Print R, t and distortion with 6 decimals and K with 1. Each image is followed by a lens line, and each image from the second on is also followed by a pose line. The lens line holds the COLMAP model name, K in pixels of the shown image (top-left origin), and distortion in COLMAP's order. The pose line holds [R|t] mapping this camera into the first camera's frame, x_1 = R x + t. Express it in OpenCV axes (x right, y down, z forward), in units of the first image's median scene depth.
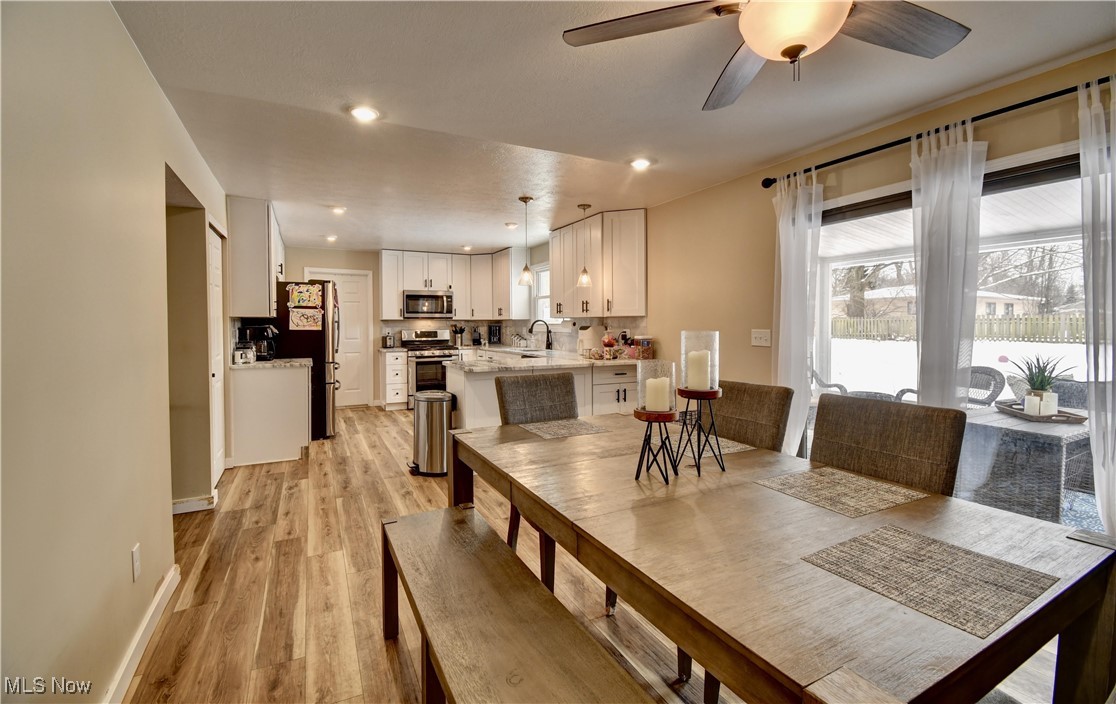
lens RADIAL K [[490.5, 0, 568.7], [0, 490.5, 336.9], [0, 0, 1]] dist [0.003390, -0.013157]
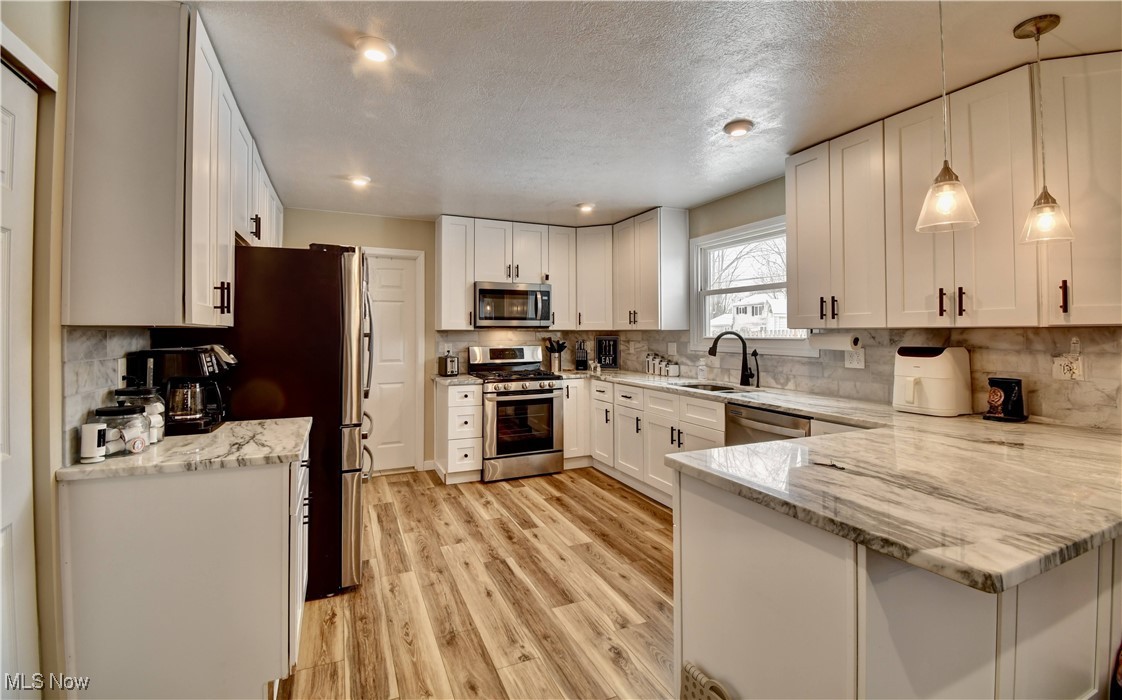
lens RADIAL K [[490.8, 0, 563.1], [0, 490.8, 328.0], [0, 0, 1]] dist [-0.001571, -0.006274]
pose [[0.998044, 0.000700, -0.062509, -0.195953], [-0.002837, 0.999414, -0.034111, -0.017664], [0.062449, 0.034222, 0.997461, 0.414876]]
